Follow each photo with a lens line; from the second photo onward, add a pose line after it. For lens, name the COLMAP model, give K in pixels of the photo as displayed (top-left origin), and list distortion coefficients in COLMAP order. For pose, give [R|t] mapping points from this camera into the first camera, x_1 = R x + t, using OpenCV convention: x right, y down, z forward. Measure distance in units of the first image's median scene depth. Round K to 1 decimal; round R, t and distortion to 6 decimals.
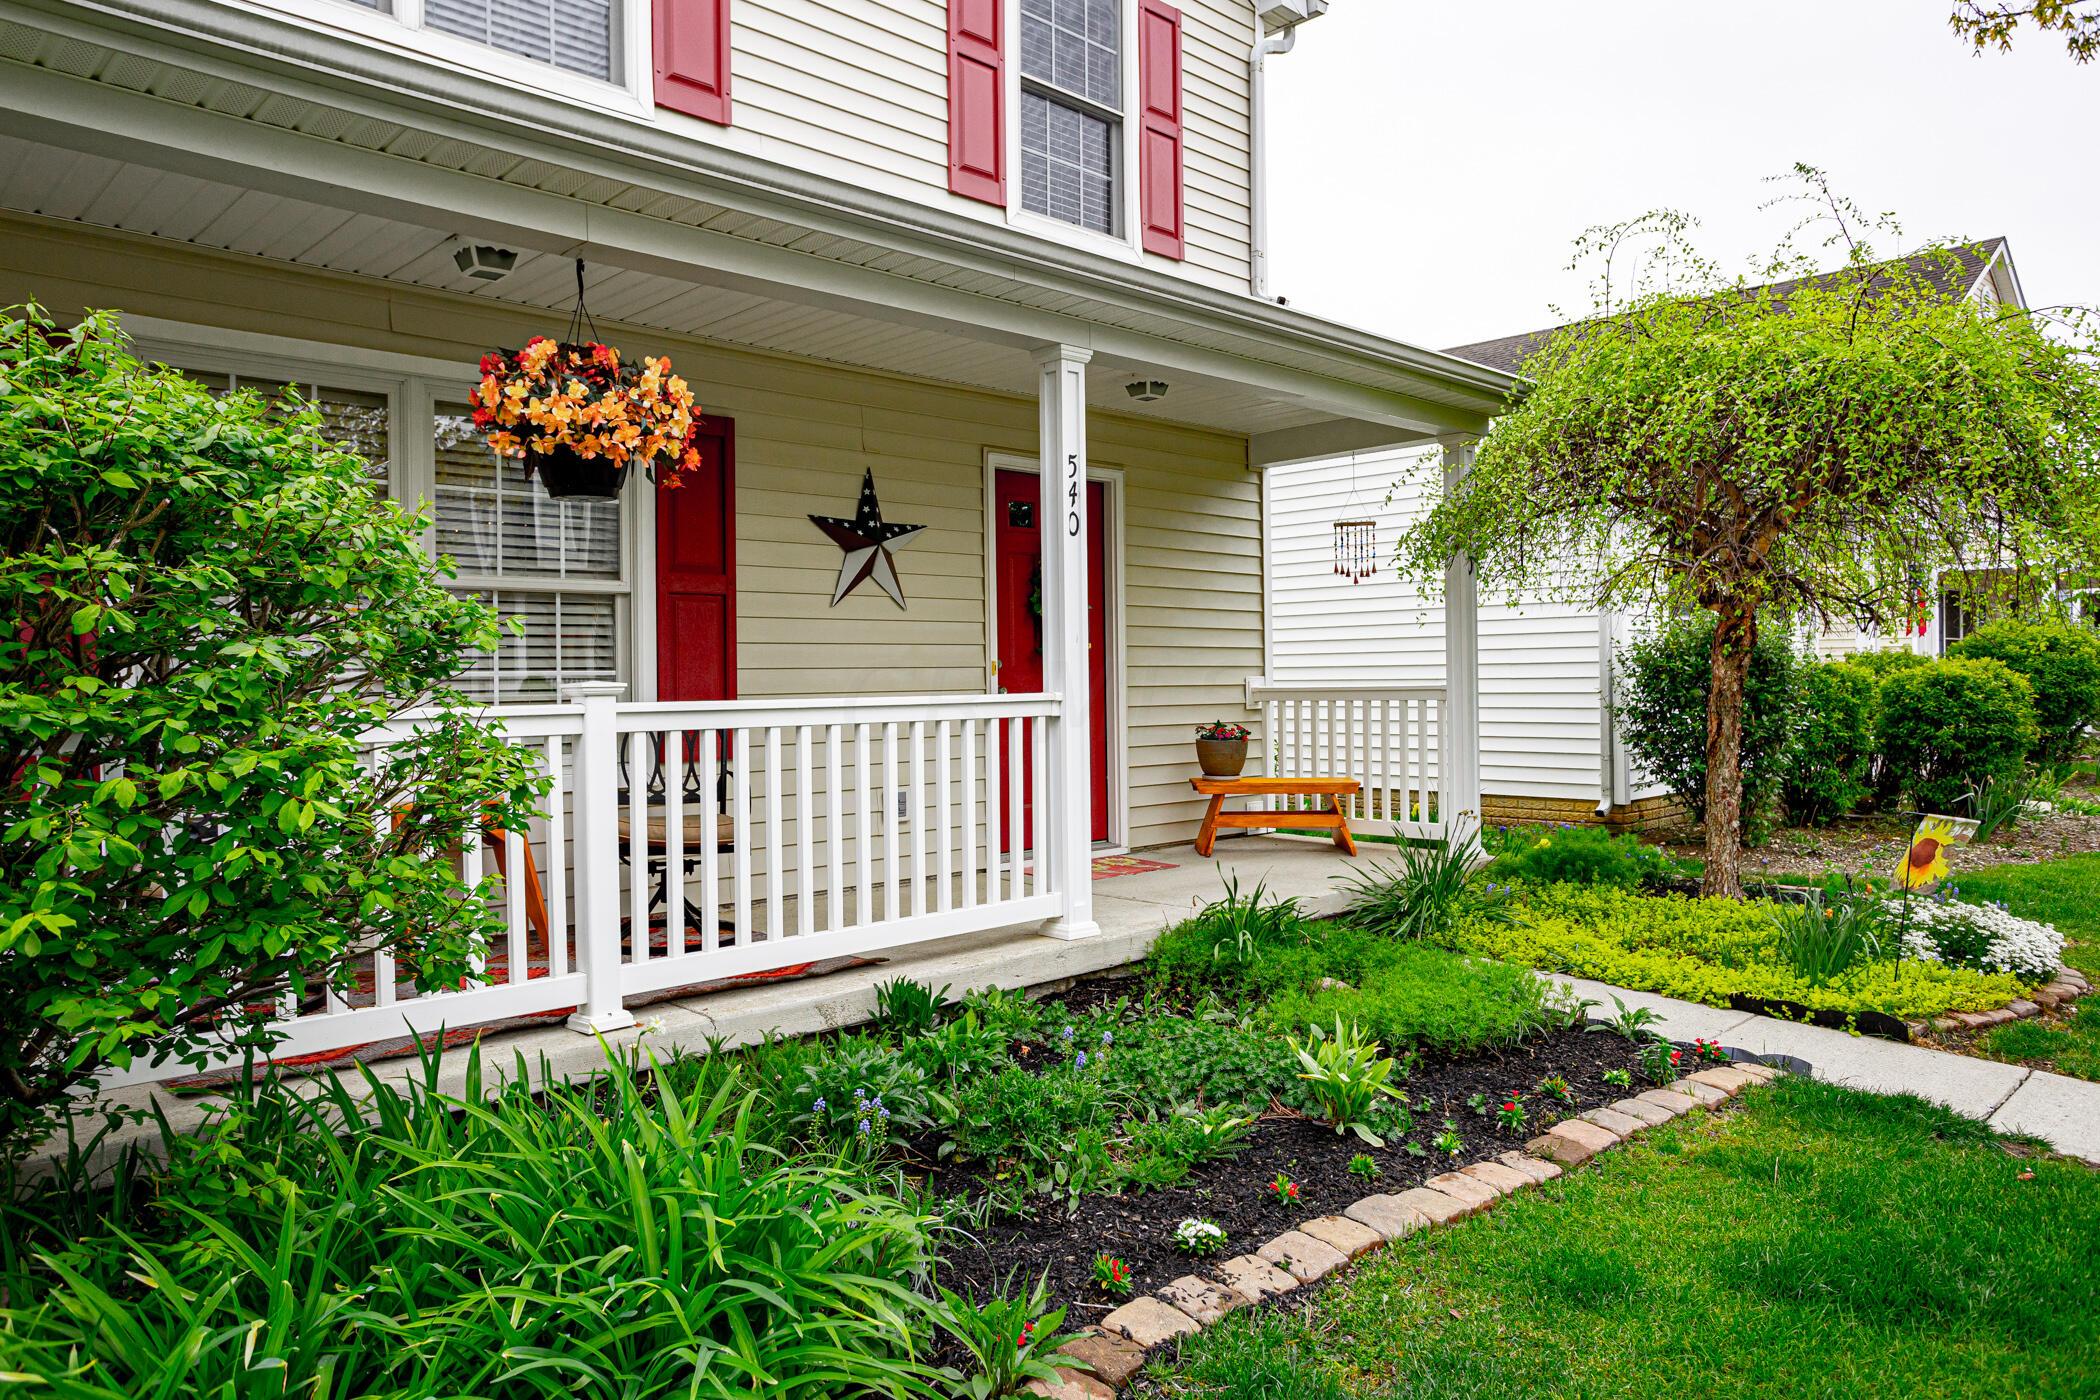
lens RADIAL K [[1353.9, 0, 1003.2], [0, 1353.9, 688.5], [0, 0, 1]] dist [-0.005904, 0.002439]
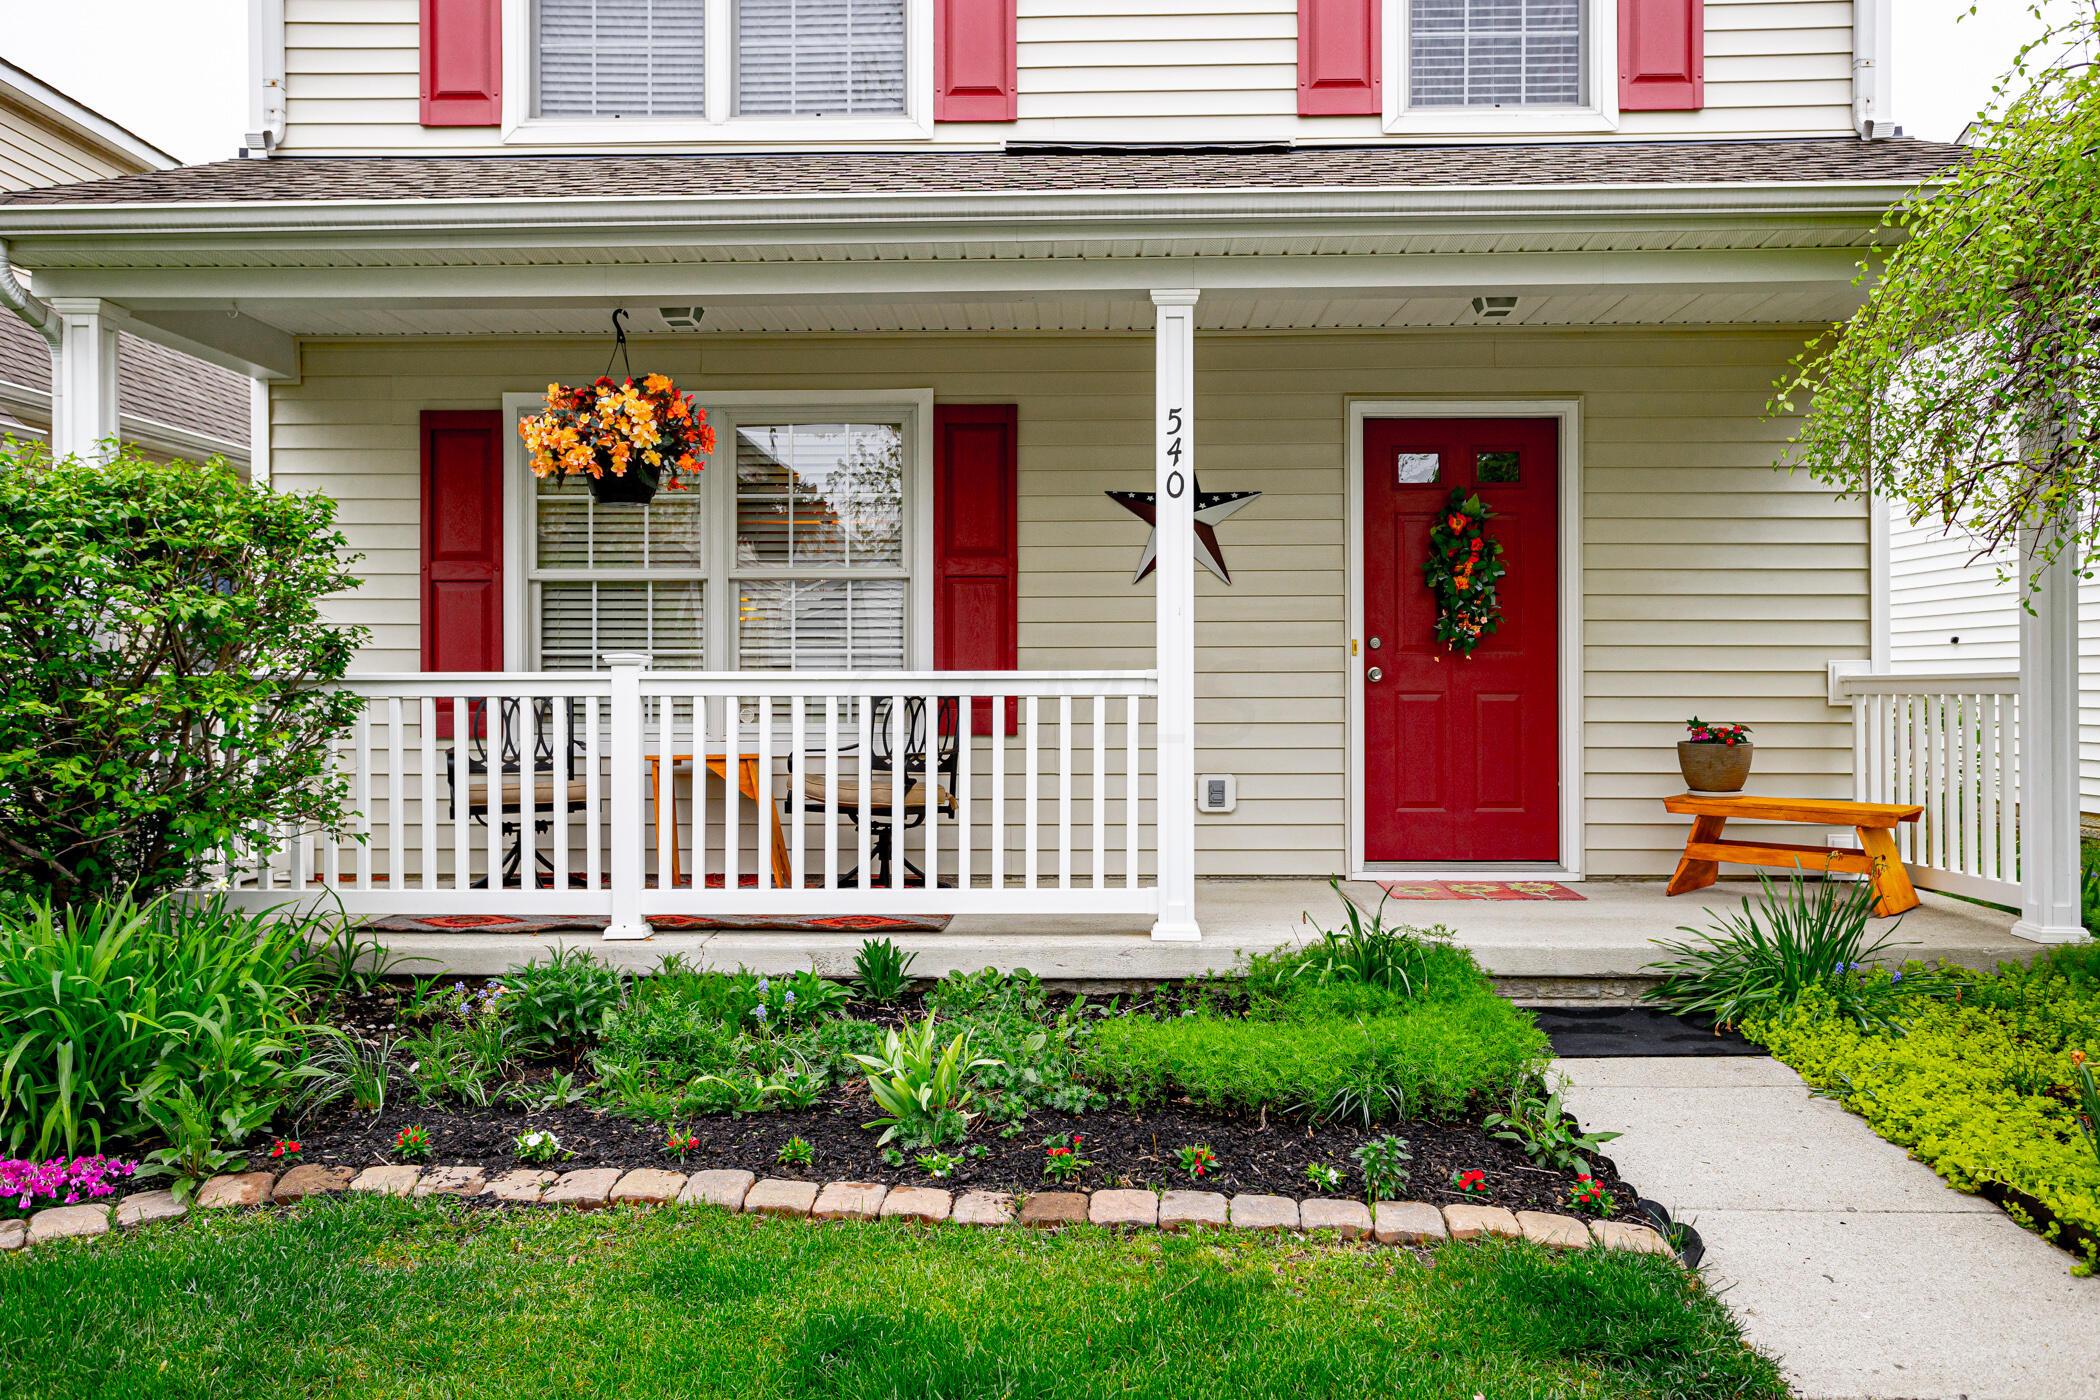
lens RADIAL K [[1563.3, 0, 1156.9], [0, 1563.3, 694.1], [0, 0, 1]] dist [-0.004410, 0.052782]
pose [[0.722169, 0.017140, -0.691504, 0.700989], [-0.013209, 0.999852, 0.010988, 0.006540], [0.691591, 0.001199, 0.722289, 0.212523]]
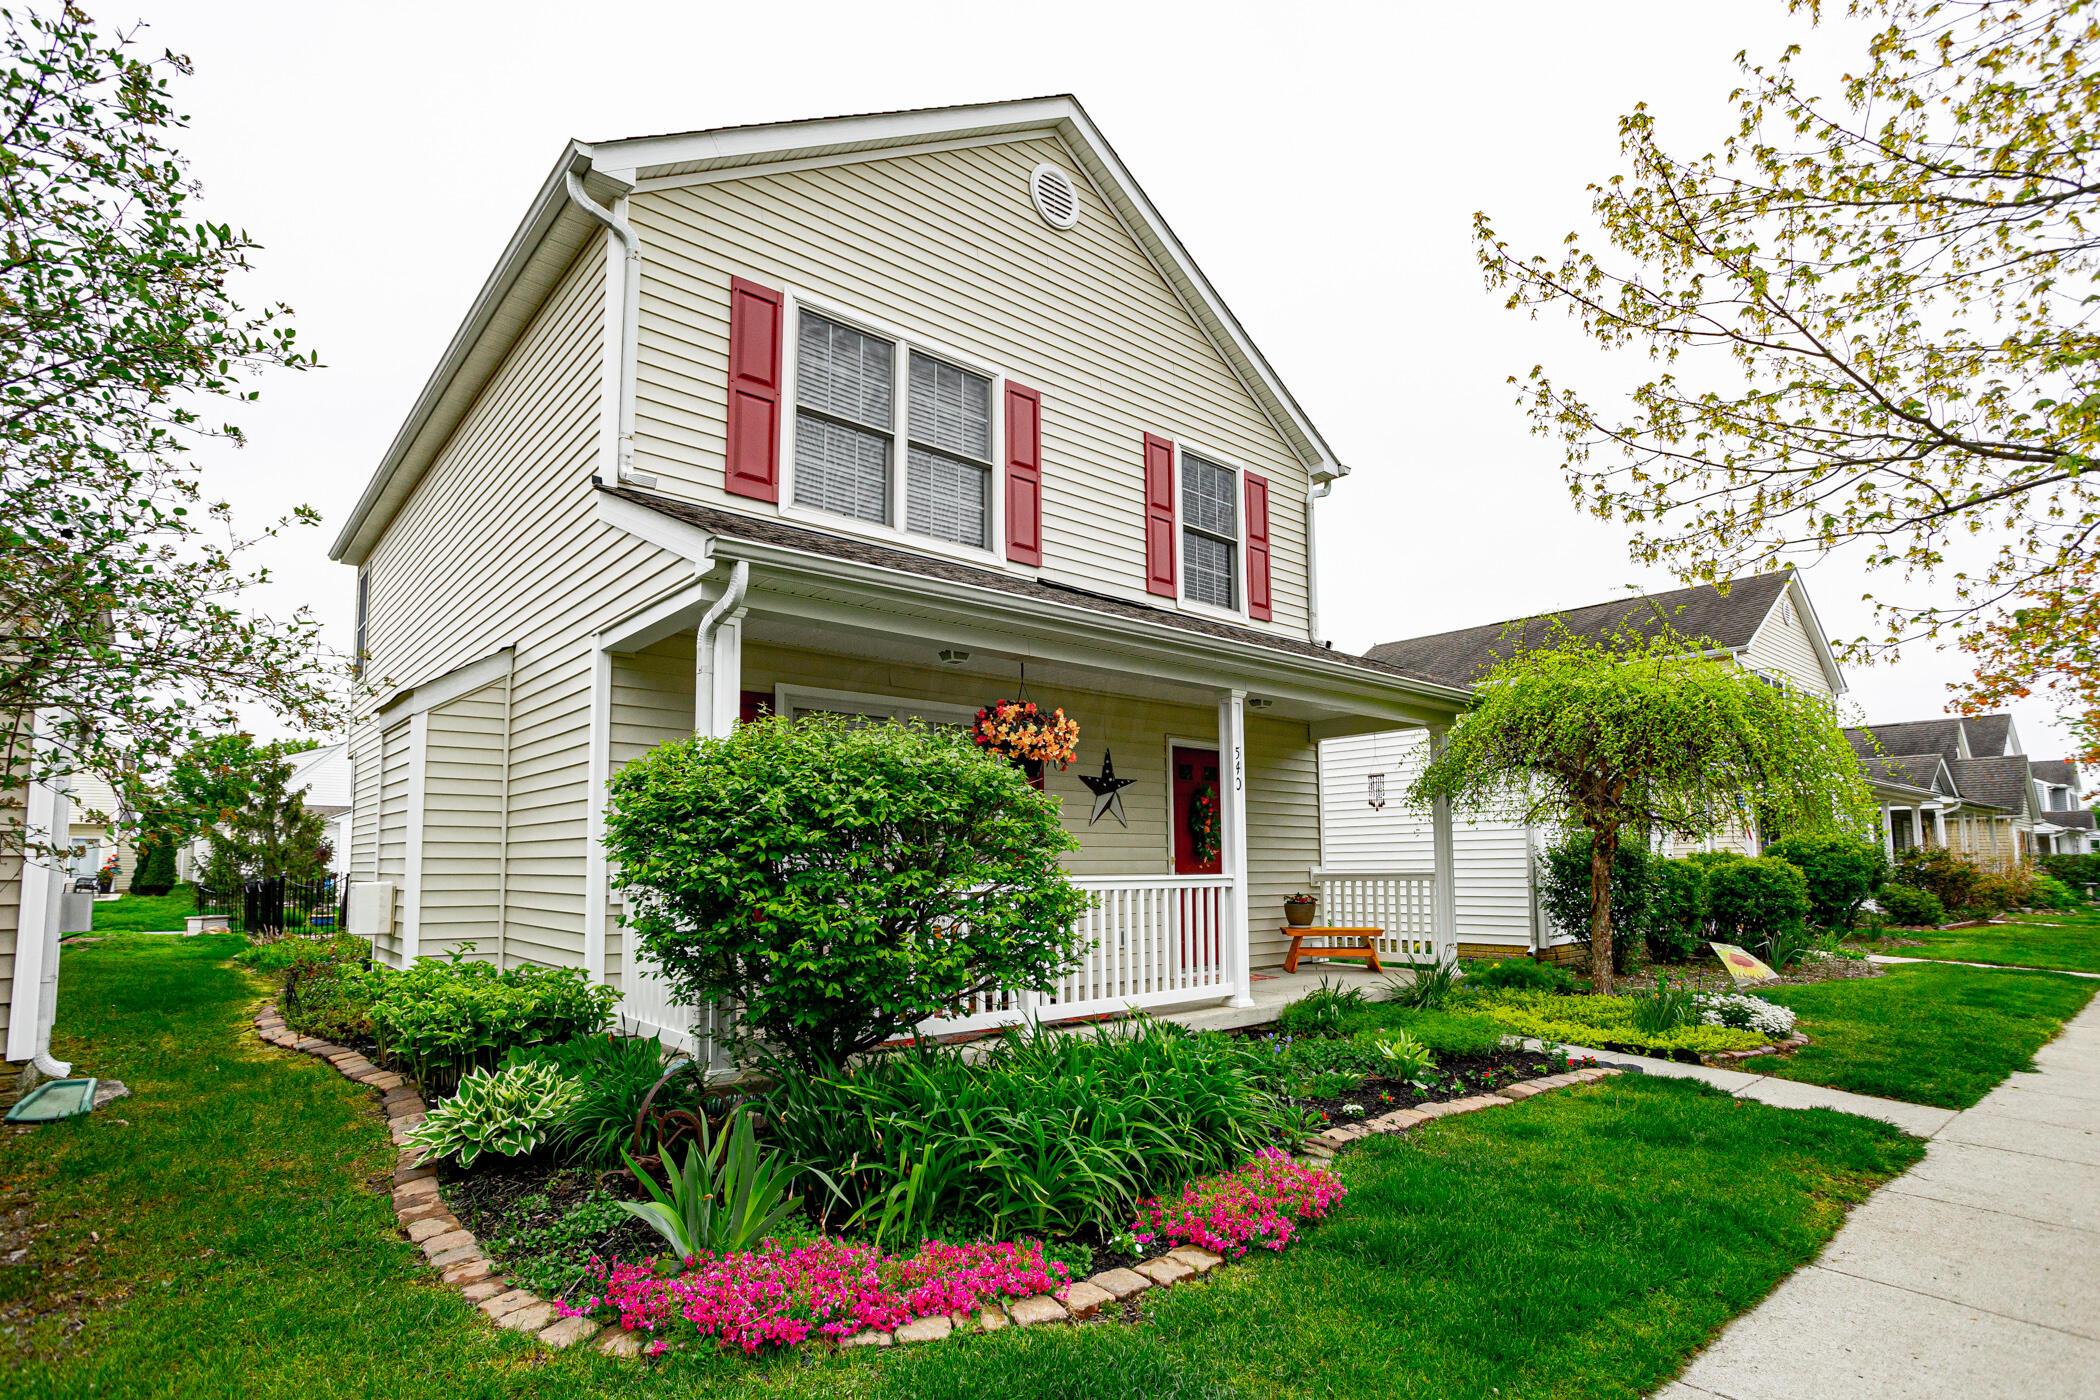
lens RADIAL K [[1033.1, 0, 1038.4], [0, 1033.1, 795.5], [0, 0, 1]] dist [-0.004954, 0.000199]
pose [[0.999597, 0.001734, -0.028351, -0.164181], [-0.003944, 0.996938, -0.078093, 0.006806], [0.028129, 0.078173, 0.996543, -0.383876]]
